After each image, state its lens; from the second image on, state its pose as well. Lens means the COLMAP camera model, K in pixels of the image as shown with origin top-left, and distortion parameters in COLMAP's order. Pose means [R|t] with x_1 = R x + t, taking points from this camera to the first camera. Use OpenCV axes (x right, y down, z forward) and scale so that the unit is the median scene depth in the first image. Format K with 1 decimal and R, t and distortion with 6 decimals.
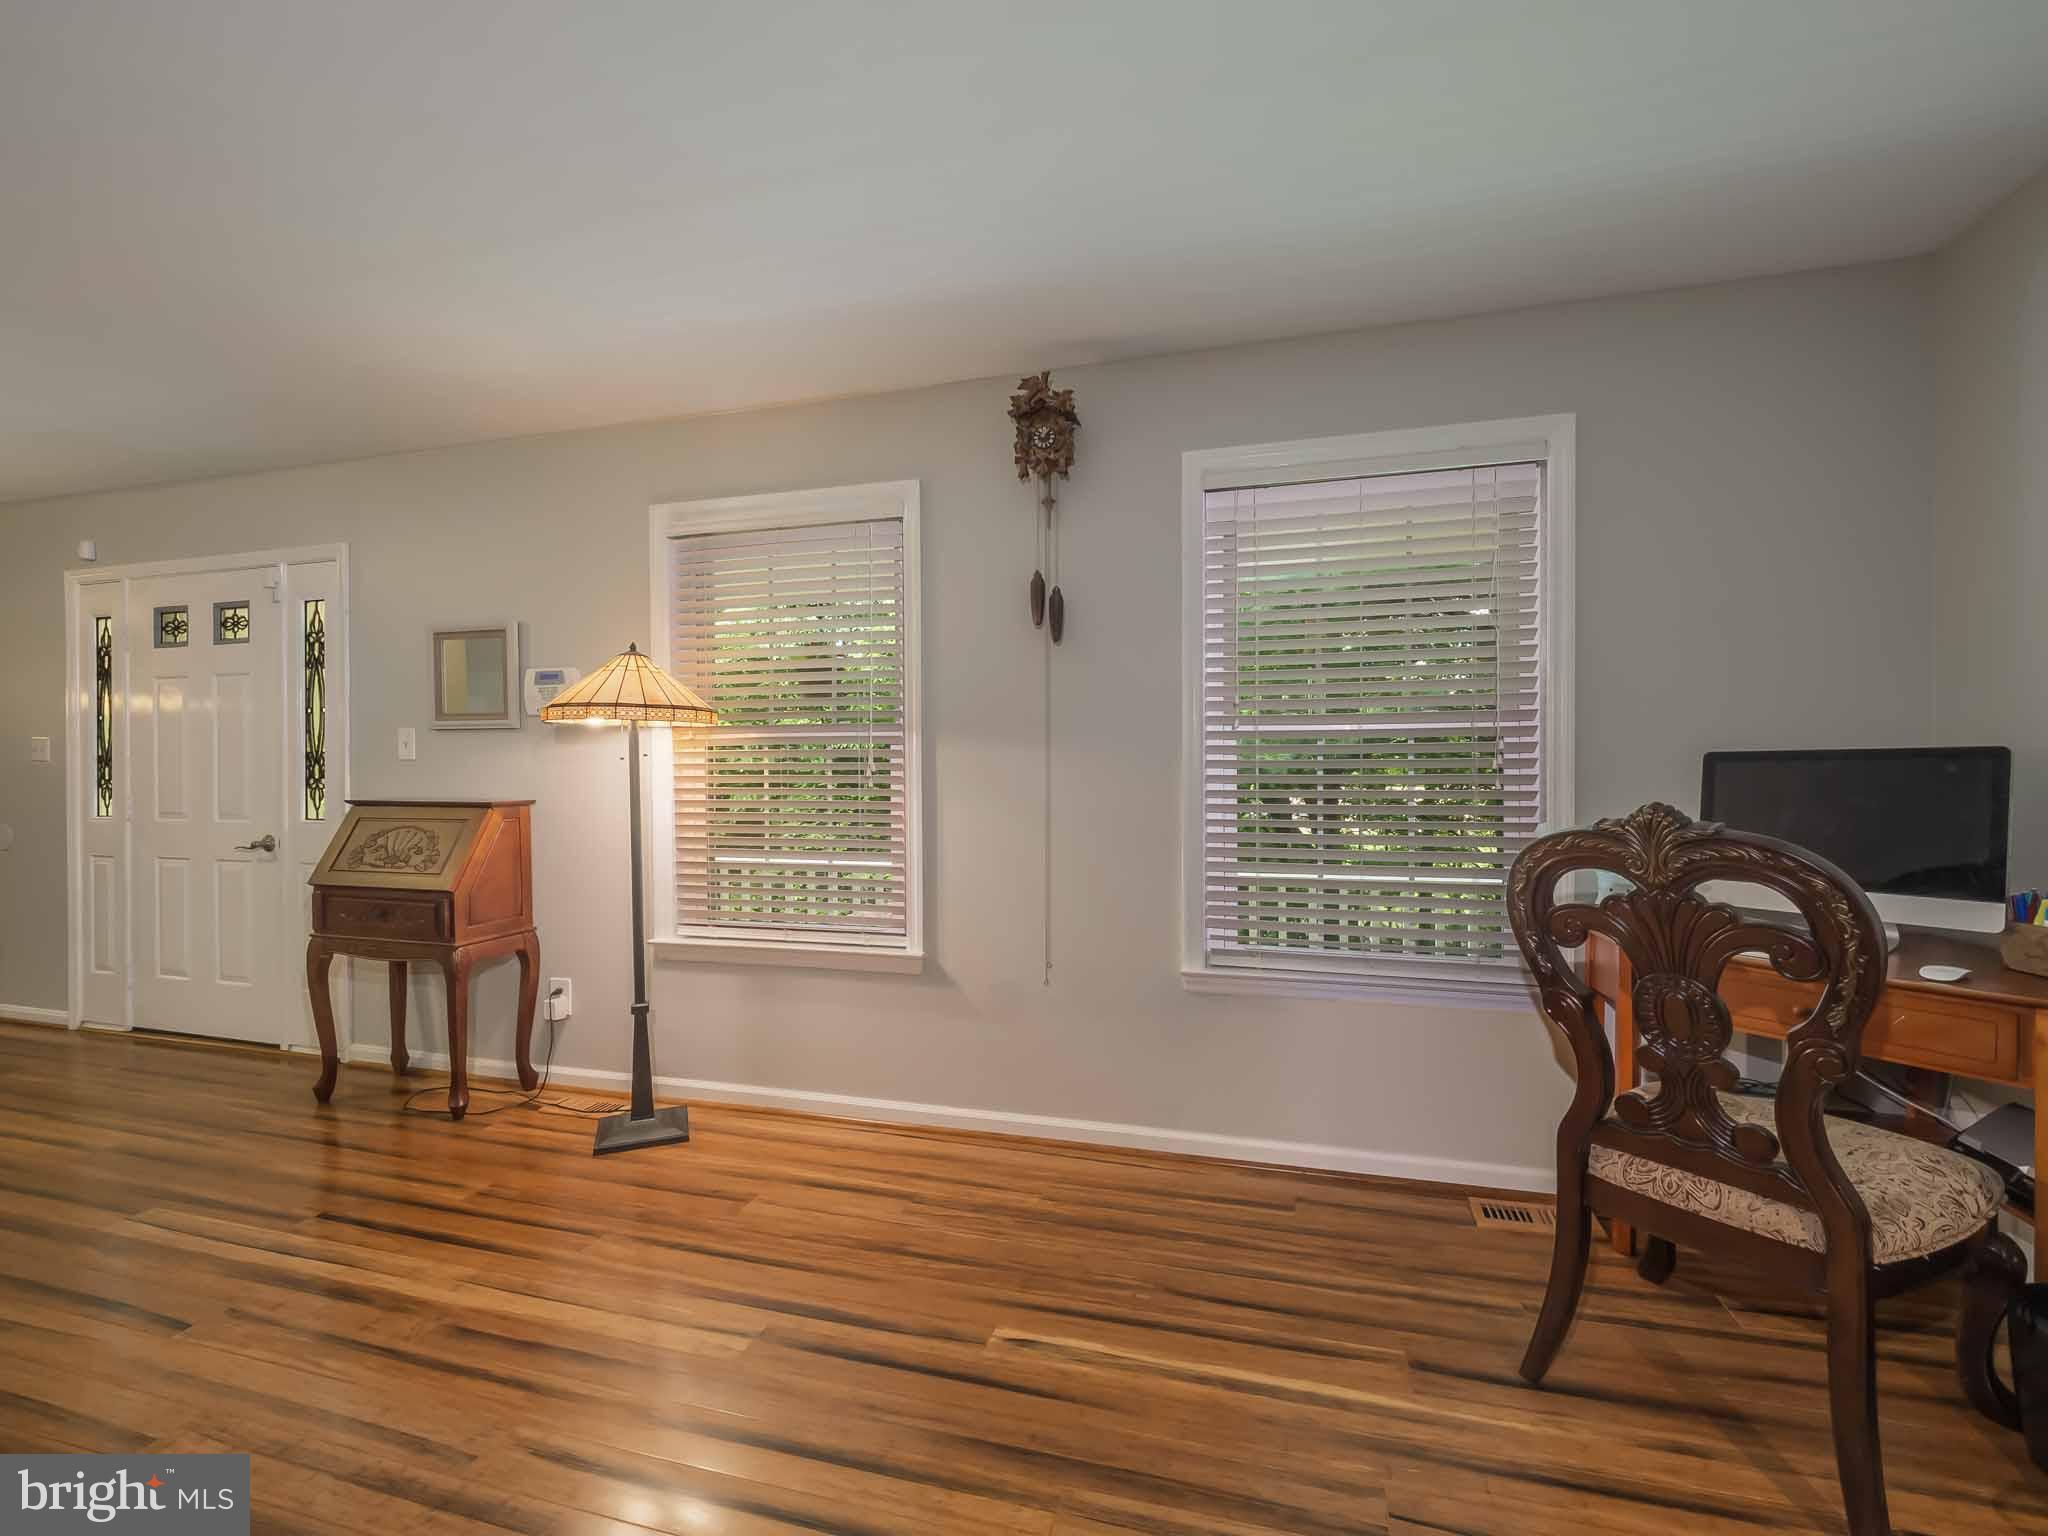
lens RADIAL K [[833.8, 0, 1010.3], [0, 833.8, 762.7], [0, 0, 1]] dist [-0.005203, -0.000634]
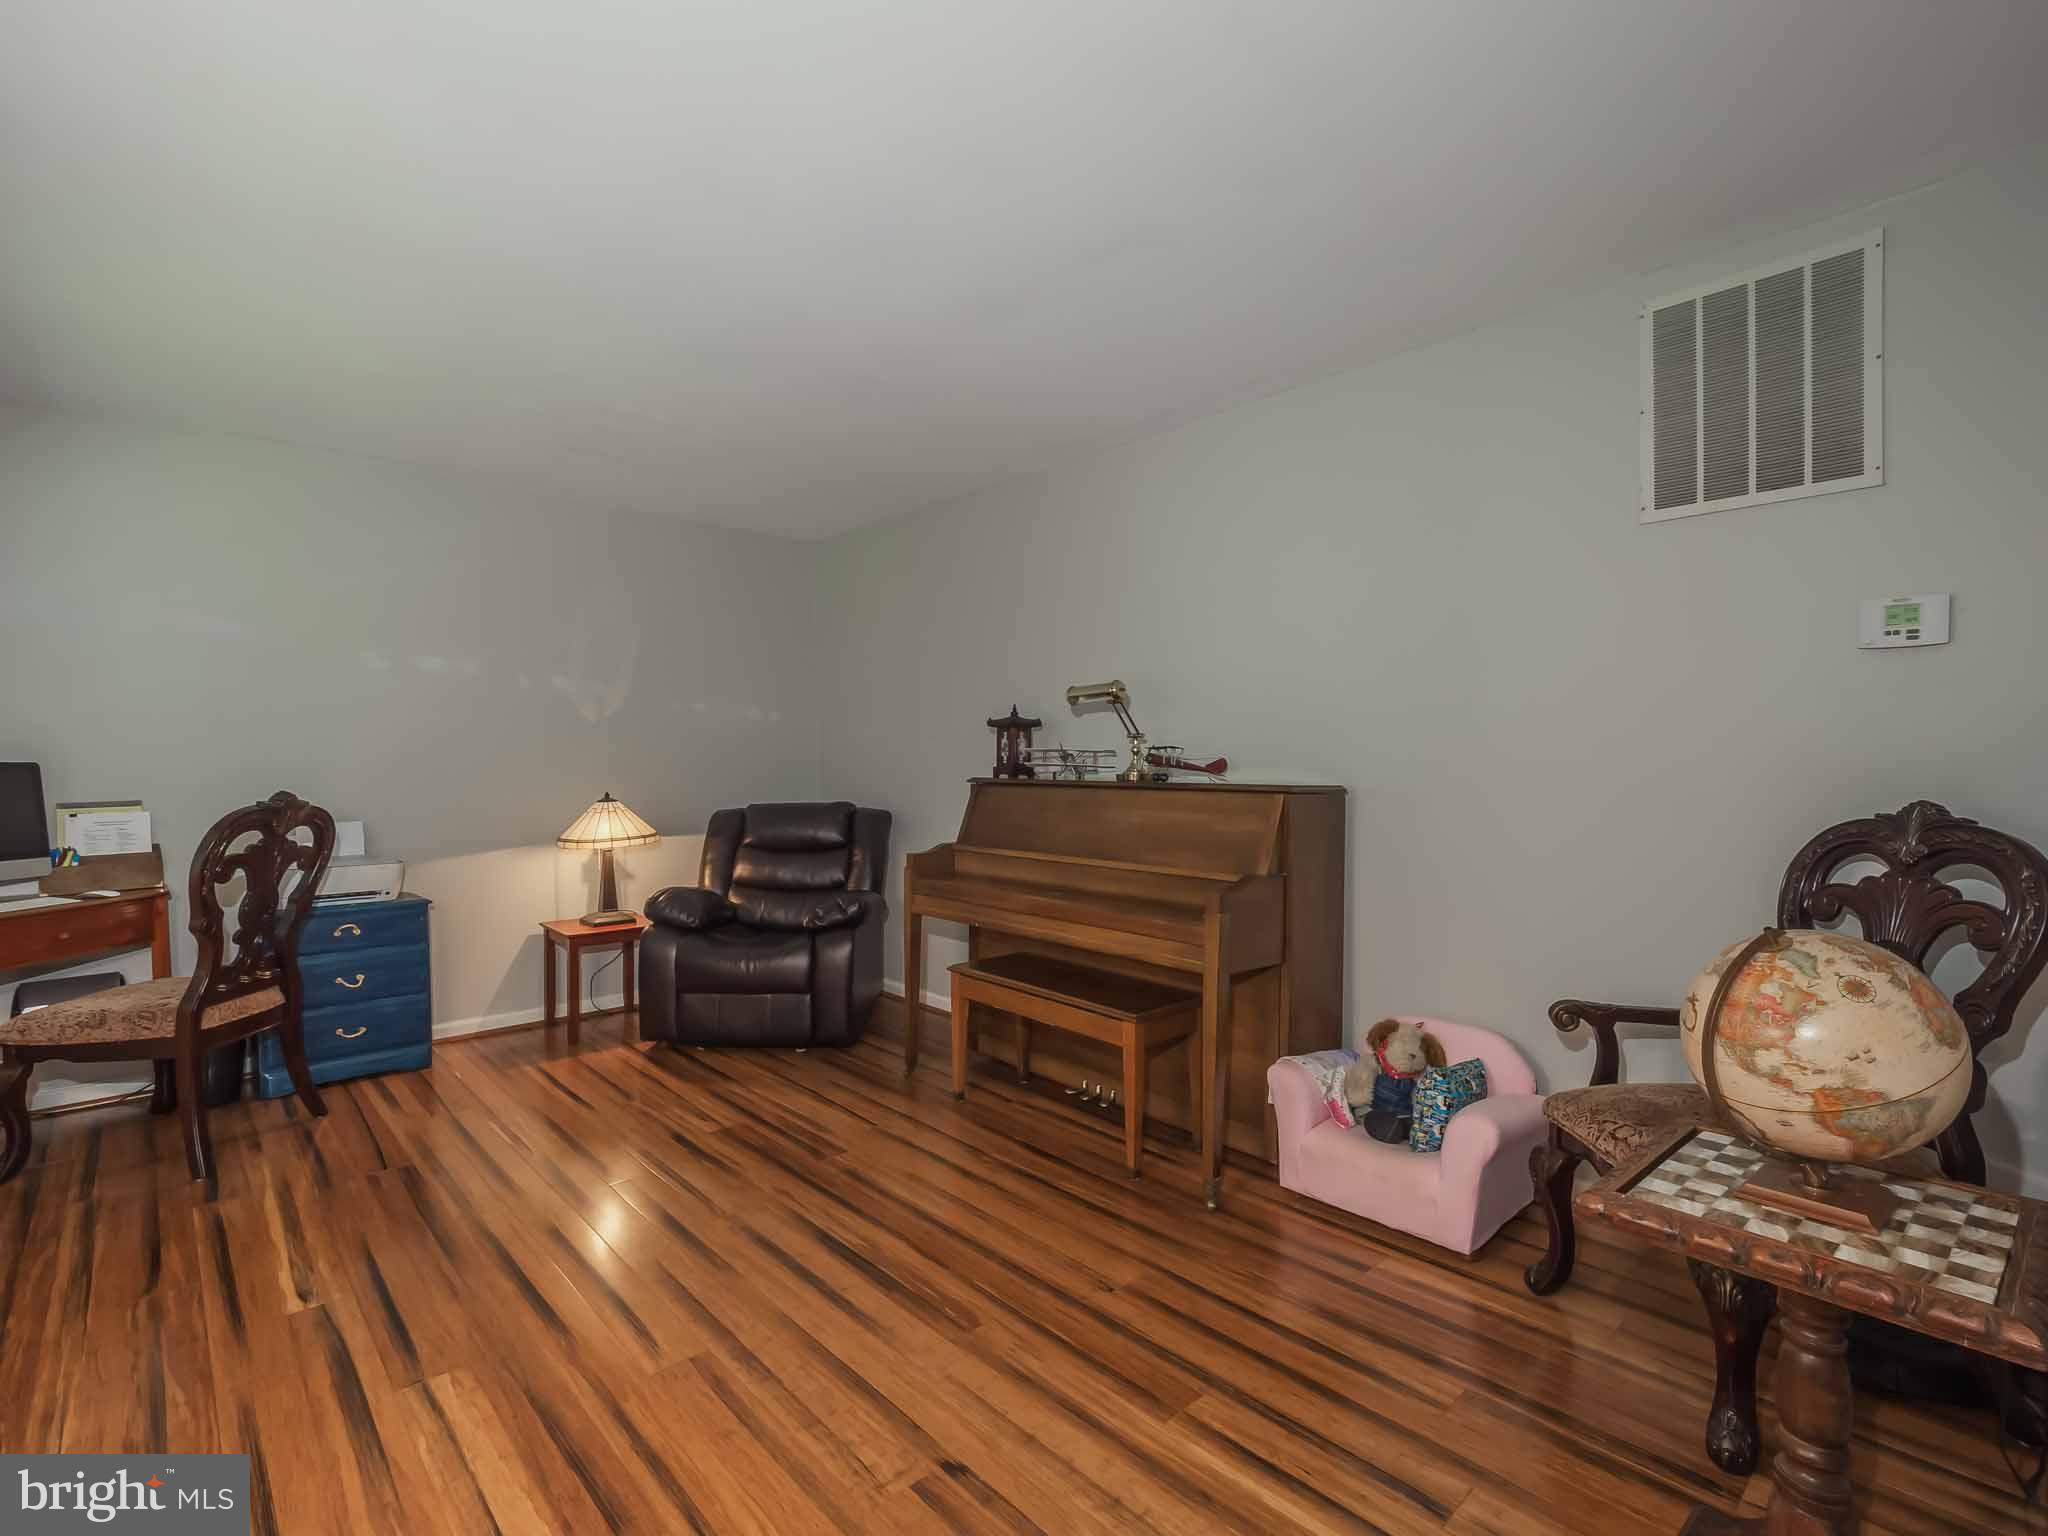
lens RADIAL K [[956.0, 0, 1028.6], [0, 956.0, 769.3], [0, 0, 1]] dist [0.000720, 0.000064]
pose [[-0.847400, 0.011816, 0.530824, -1.496047], [0.013016, 0.999914, -0.001480, 0.021170], [-0.530796, 0.005656, -0.847481, 1.591018]]
